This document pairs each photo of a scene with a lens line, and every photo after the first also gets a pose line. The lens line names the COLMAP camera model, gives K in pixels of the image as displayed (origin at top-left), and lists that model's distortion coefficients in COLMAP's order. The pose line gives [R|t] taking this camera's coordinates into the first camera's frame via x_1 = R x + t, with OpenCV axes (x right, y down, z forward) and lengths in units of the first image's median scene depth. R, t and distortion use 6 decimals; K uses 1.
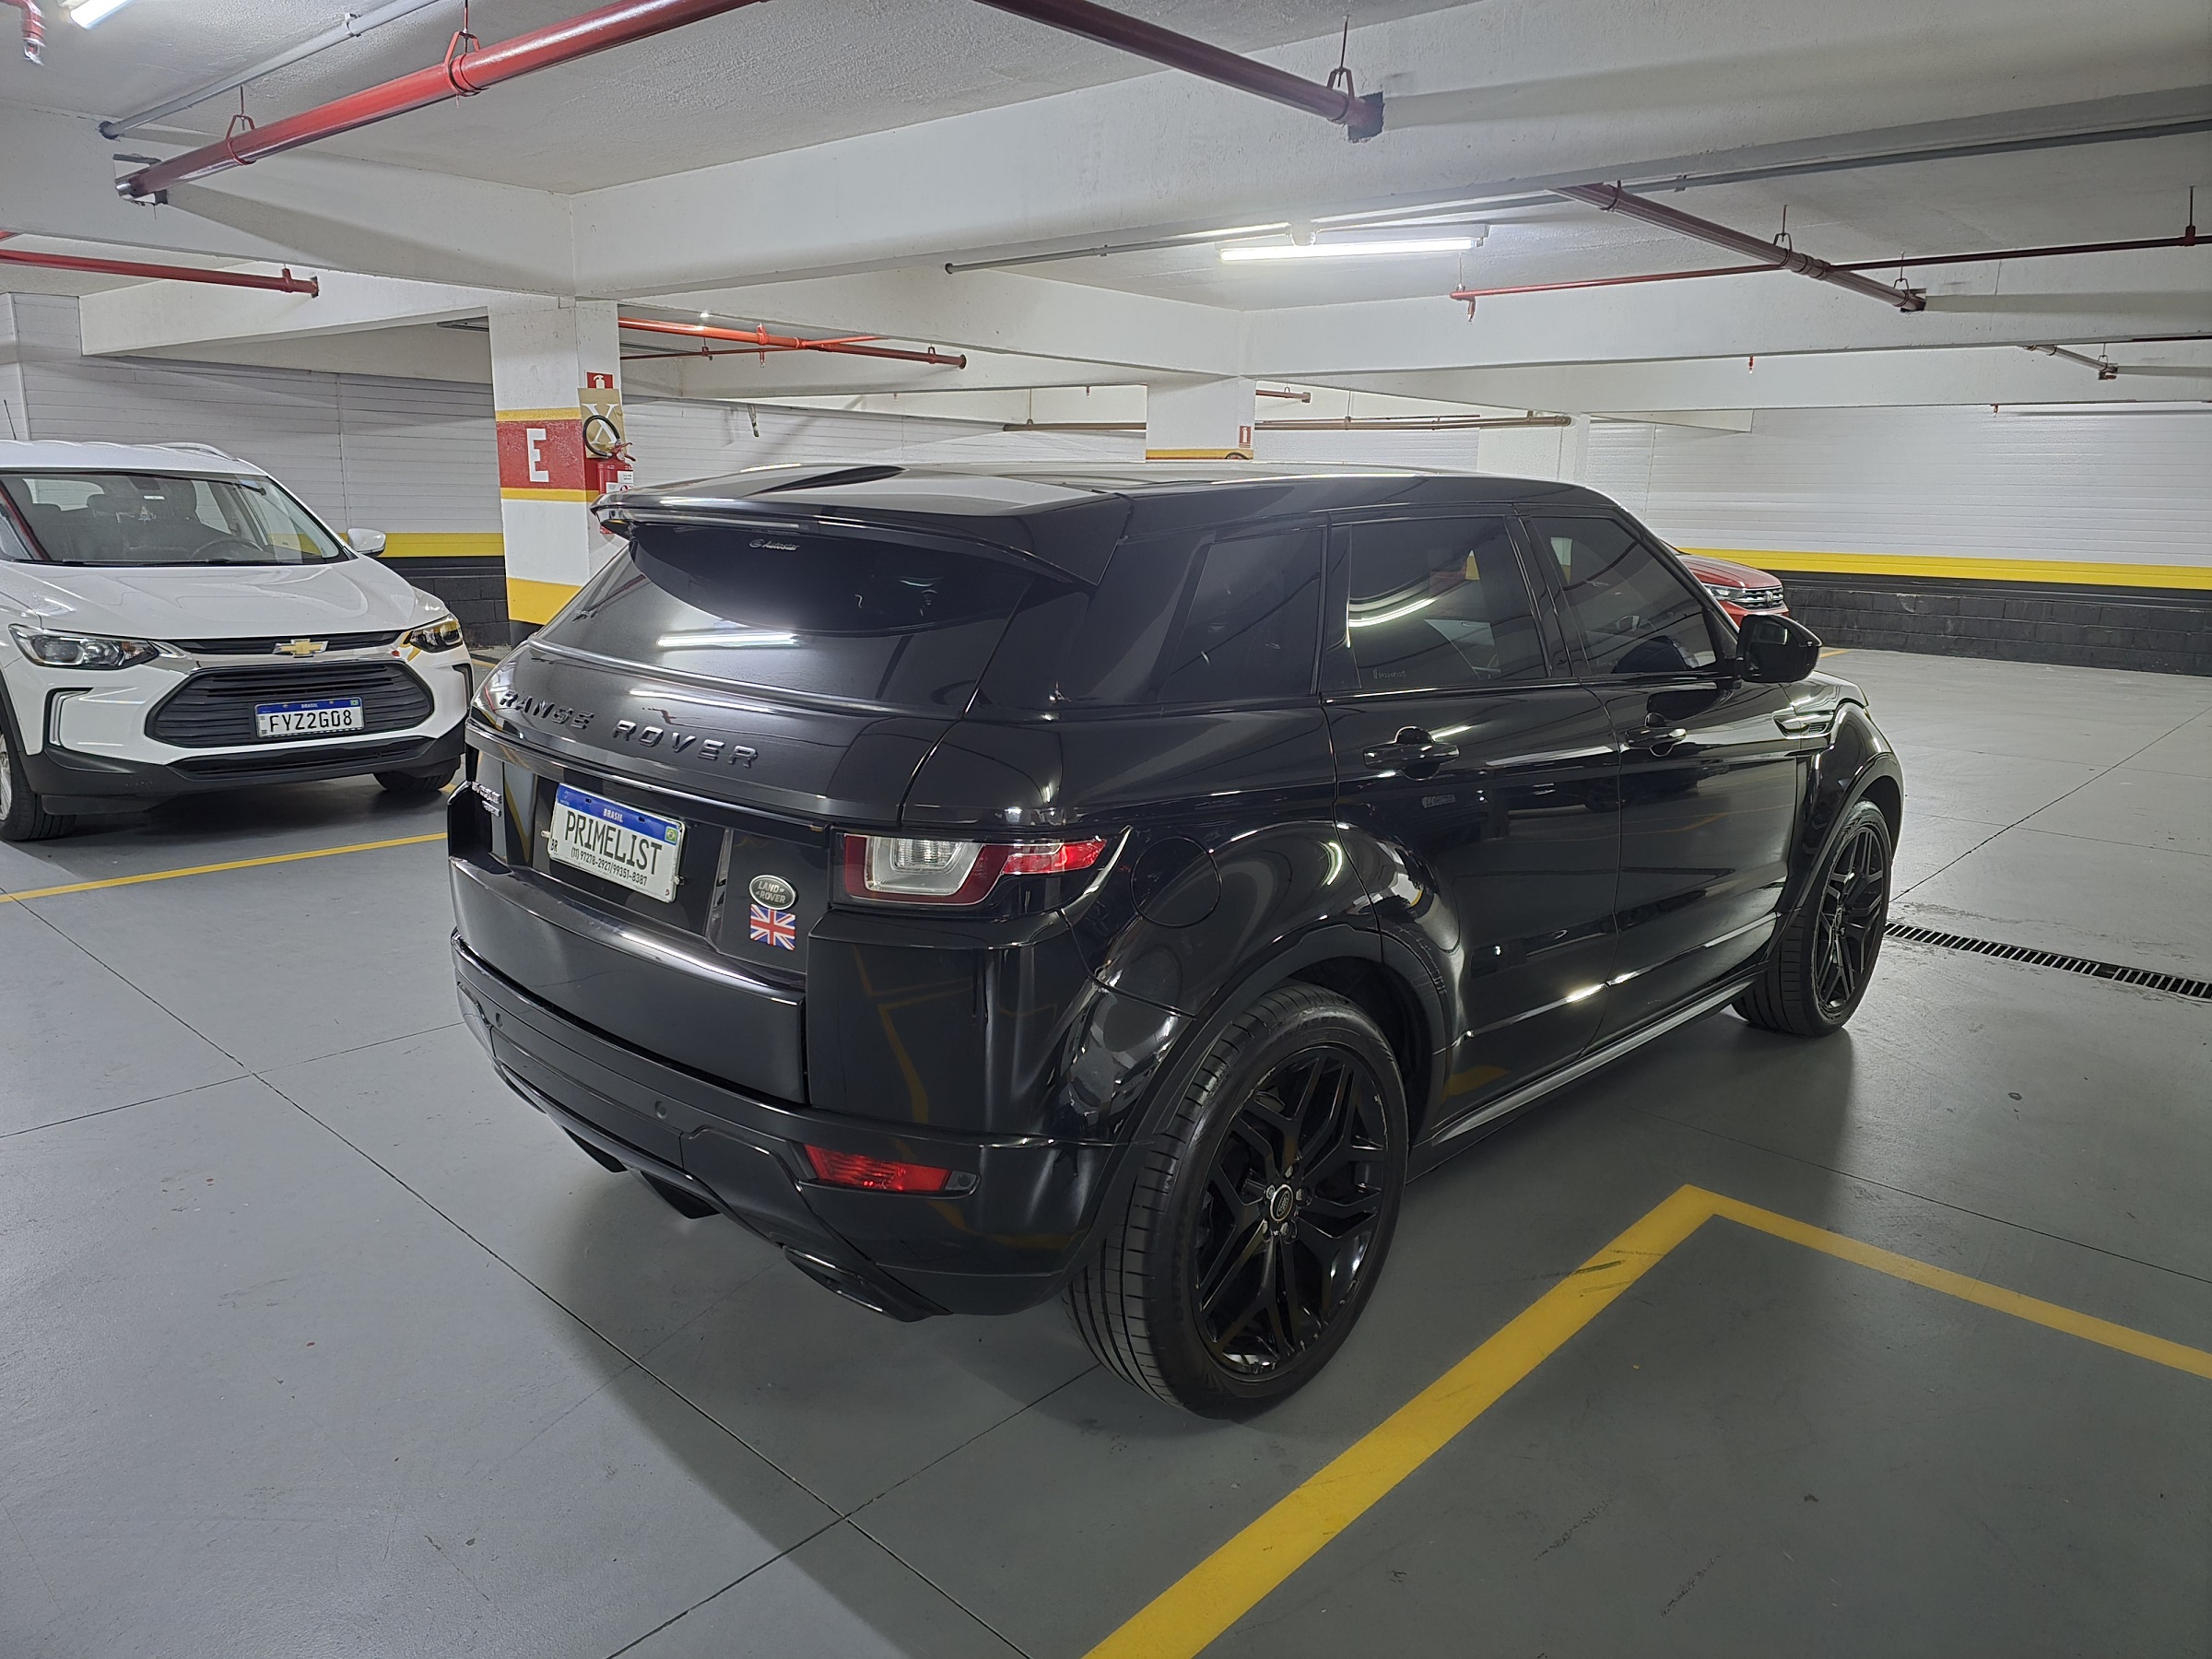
lens RADIAL K [[1504.3, 0, 1103.5], [0, 1504.3, 833.1], [0, 0, 1]] dist [0.059076, -0.046041]
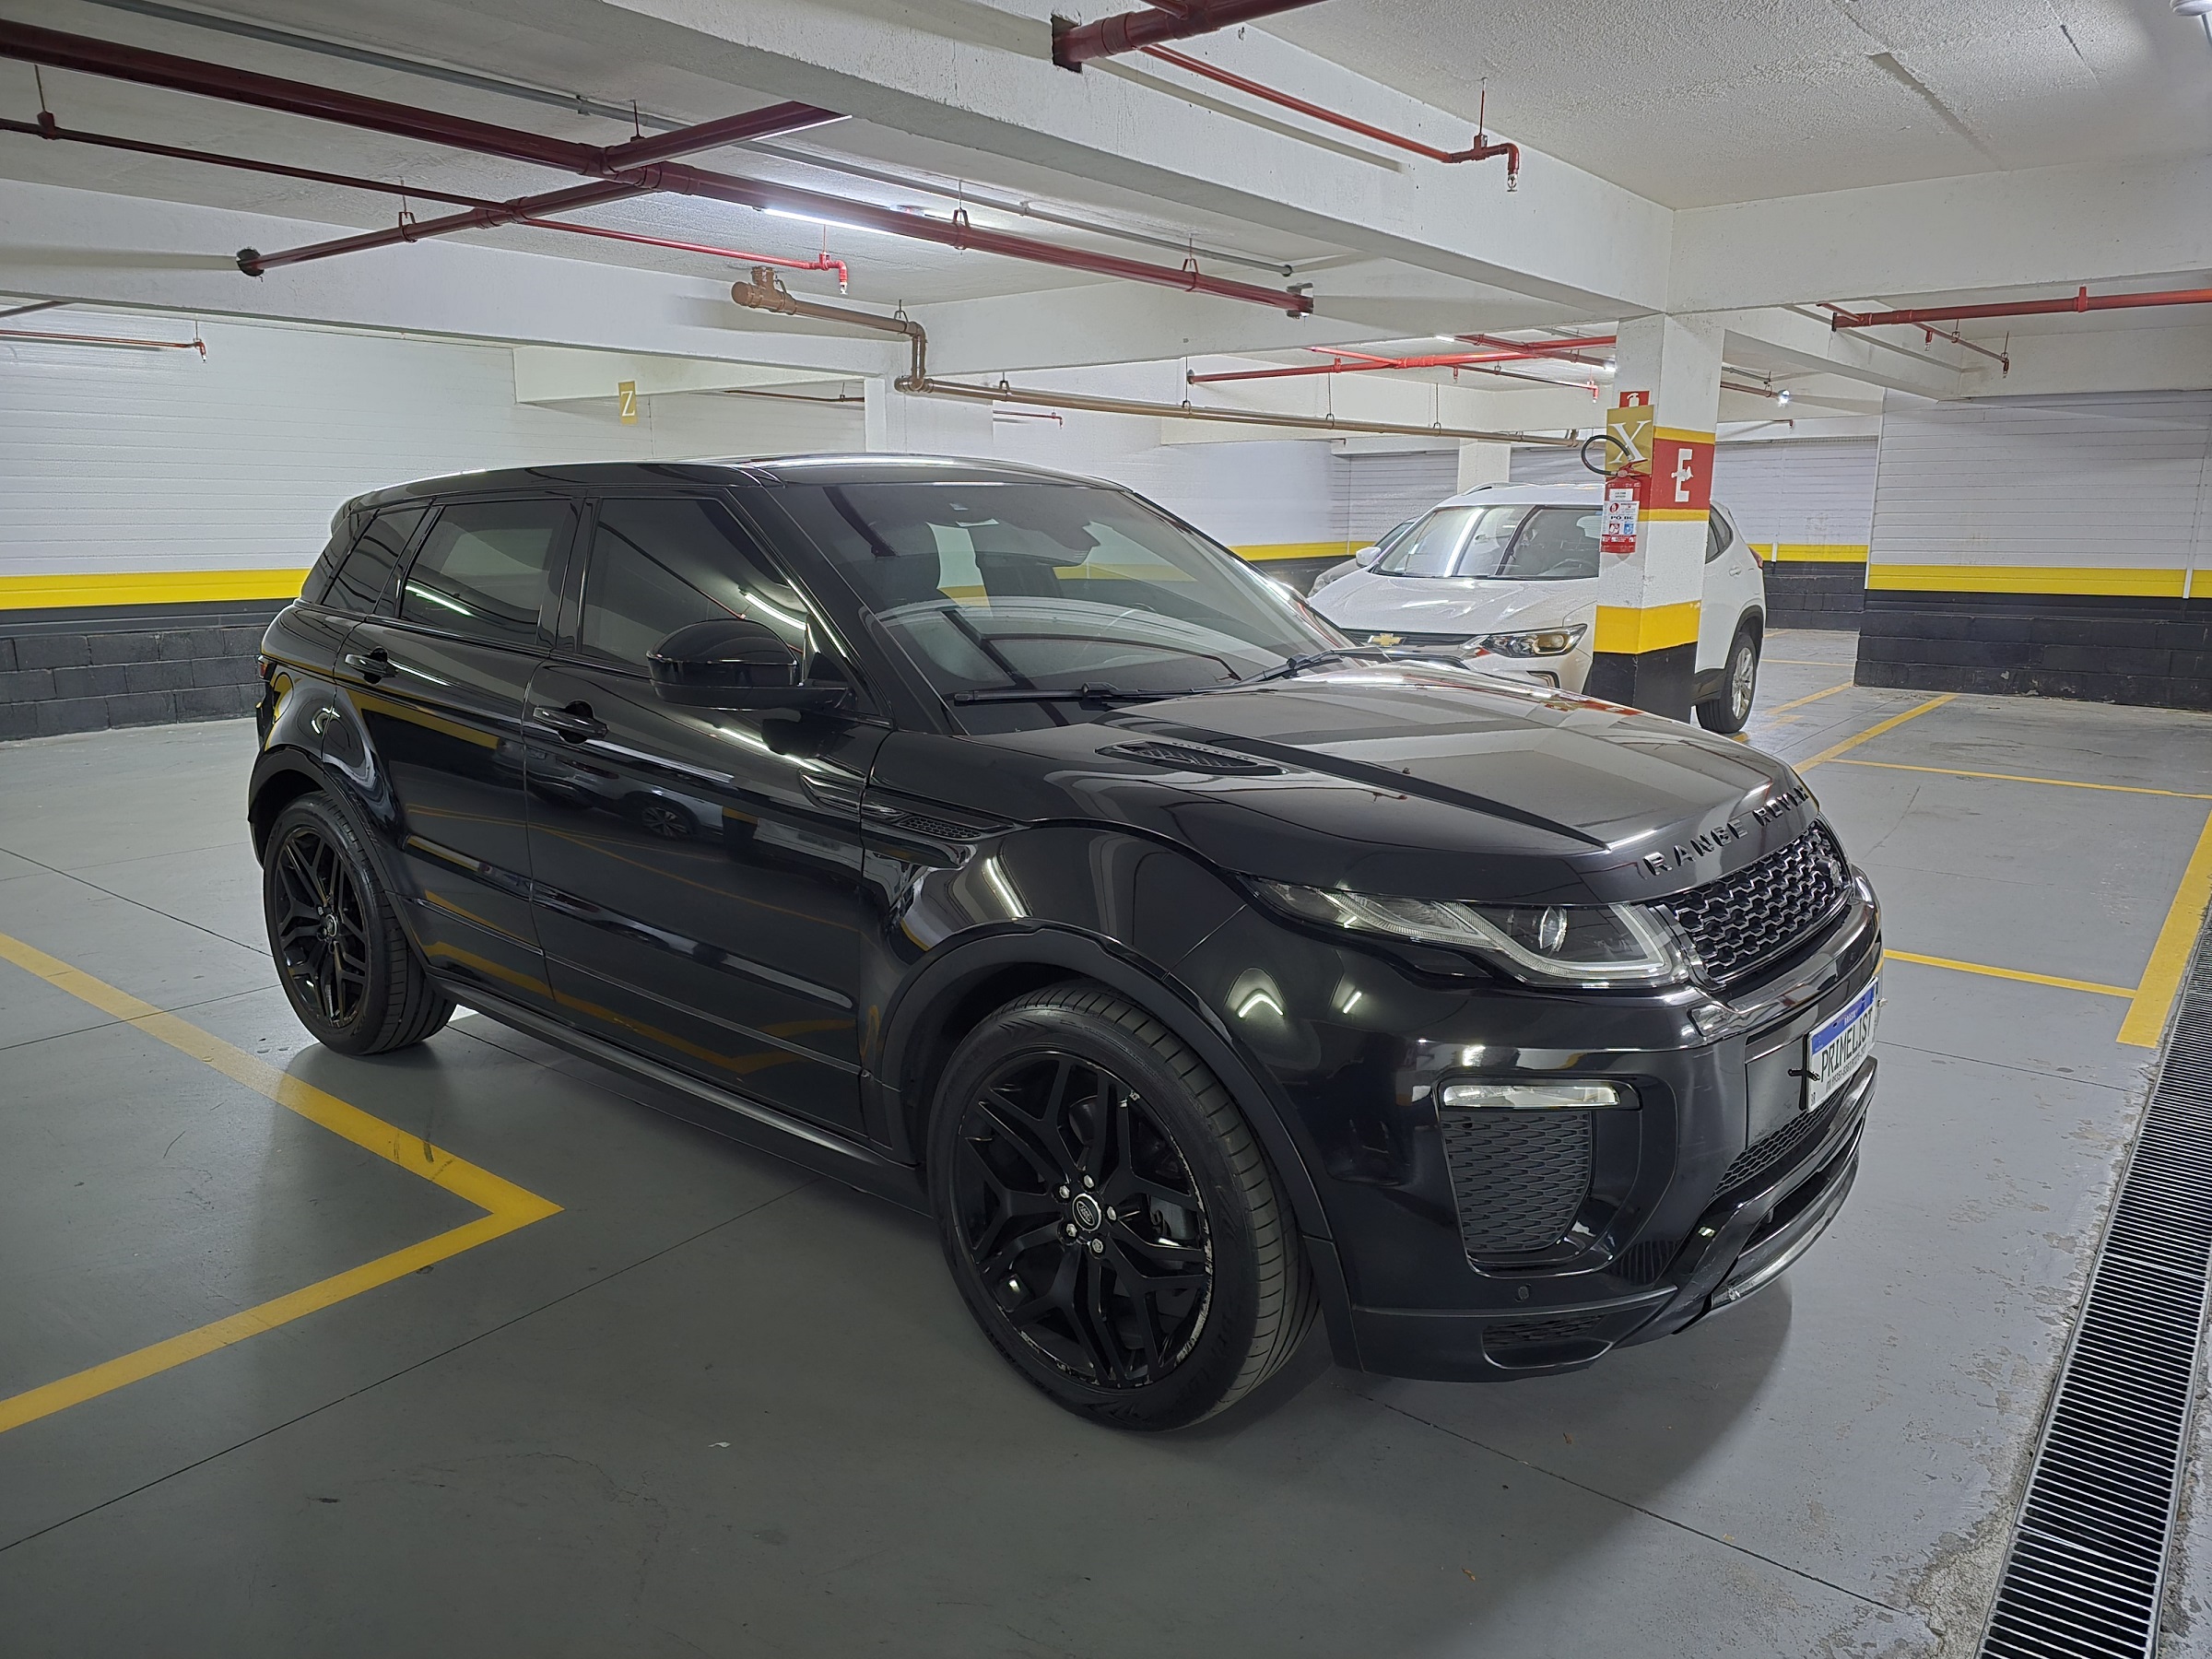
lens RADIAL K [[1504.3, 0, 1101.6], [0, 1504.3, 821.5], [0, 0, 1]] dist [0.059076, -0.046041]
pose [[0.054838, 0.172882, -0.983415, 0.669786], [-0.216025, 0.963624, 0.157357, -0.112731], [0.974847, 0.203813, 0.090190, 0.629694]]
